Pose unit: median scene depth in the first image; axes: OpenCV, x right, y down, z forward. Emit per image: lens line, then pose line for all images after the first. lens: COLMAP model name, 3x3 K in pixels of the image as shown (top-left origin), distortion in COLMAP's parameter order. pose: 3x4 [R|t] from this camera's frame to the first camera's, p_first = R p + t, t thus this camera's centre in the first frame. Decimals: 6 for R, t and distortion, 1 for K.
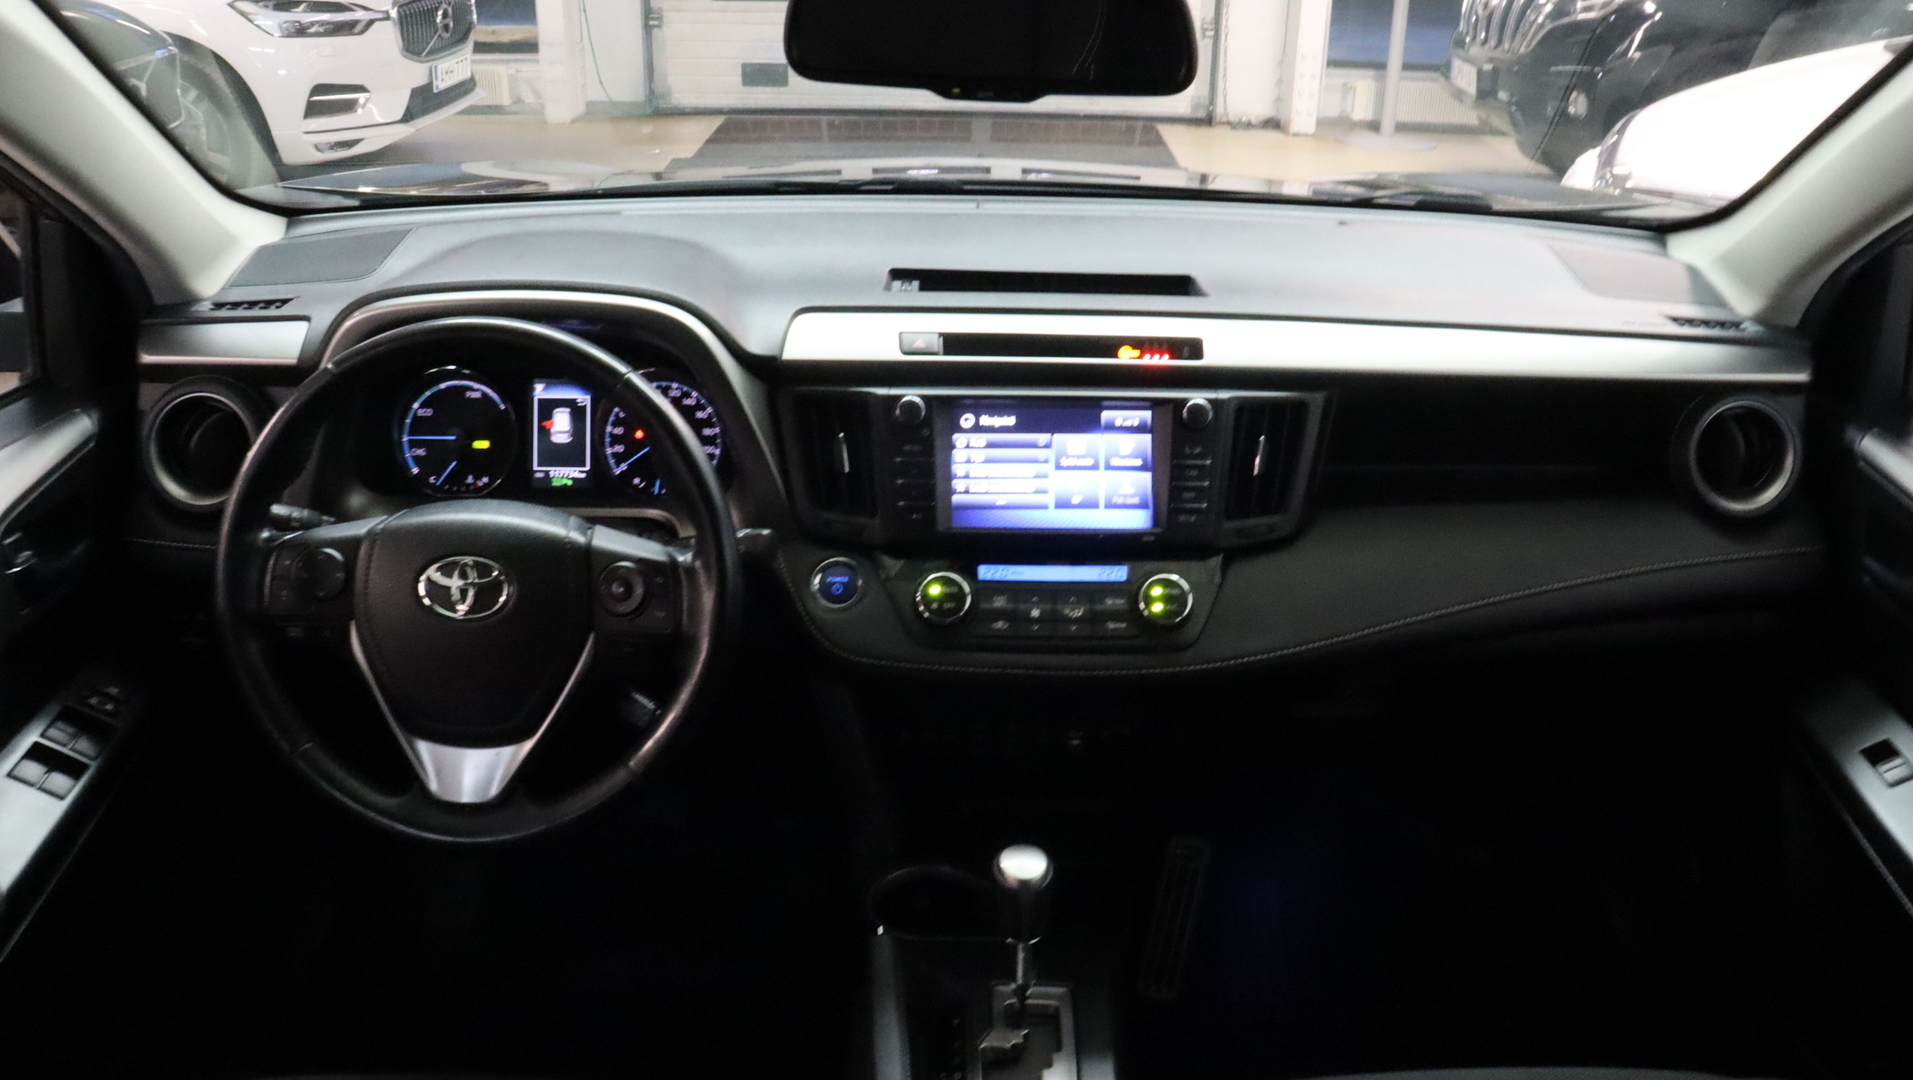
lens RADIAL K [[1581.2, 0, 957.0], [0, 1581.2, 511.6], [0, 0, 1]] dist [-0.175067, 0.143831]
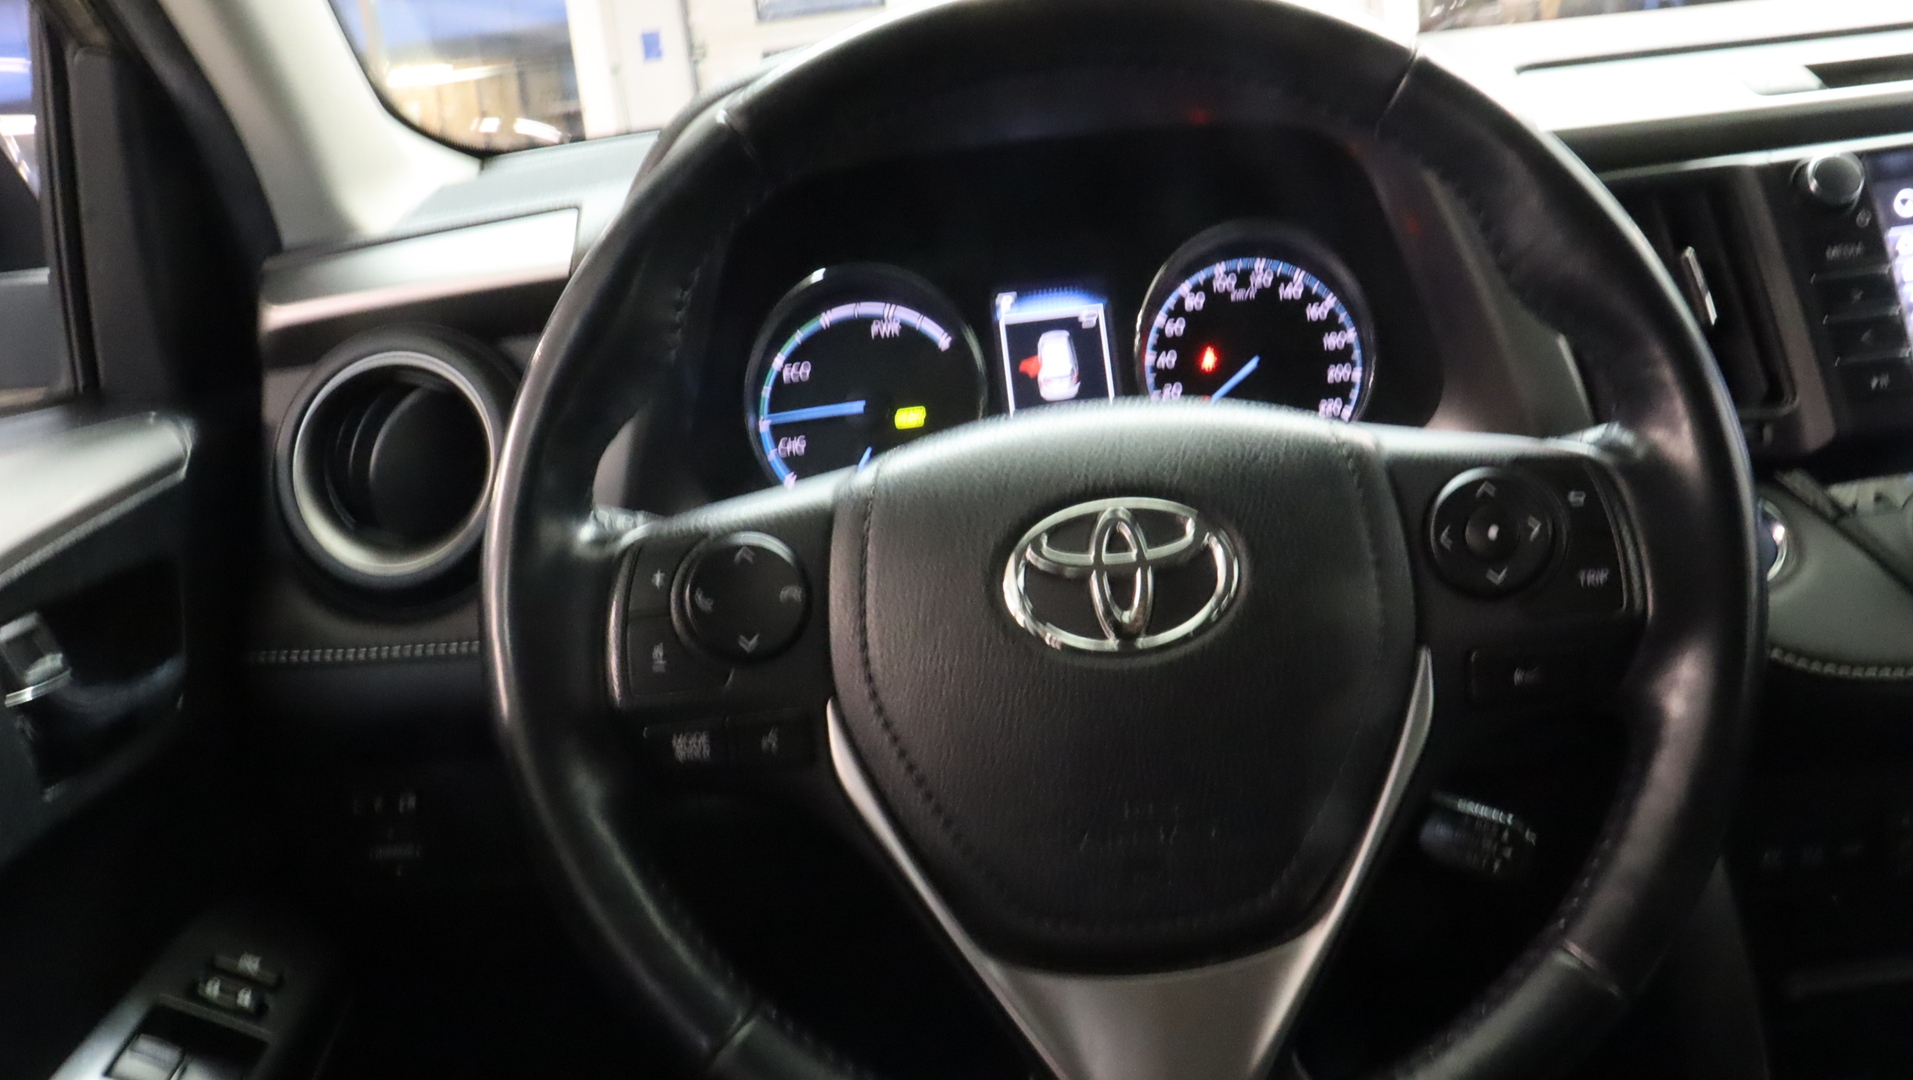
lens RADIAL K [[1581.2, 0, 957.0], [0, 1581.2, 511.6], [0, 0, 1]] dist [-0.175067, 0.143831]
pose [[0.990746, -0.129992, -0.039036, -0.283592], [0.122673, 0.980696, -0.152274, 0.075030], [0.058076, 0.146076, 0.987567, 0.492164]]
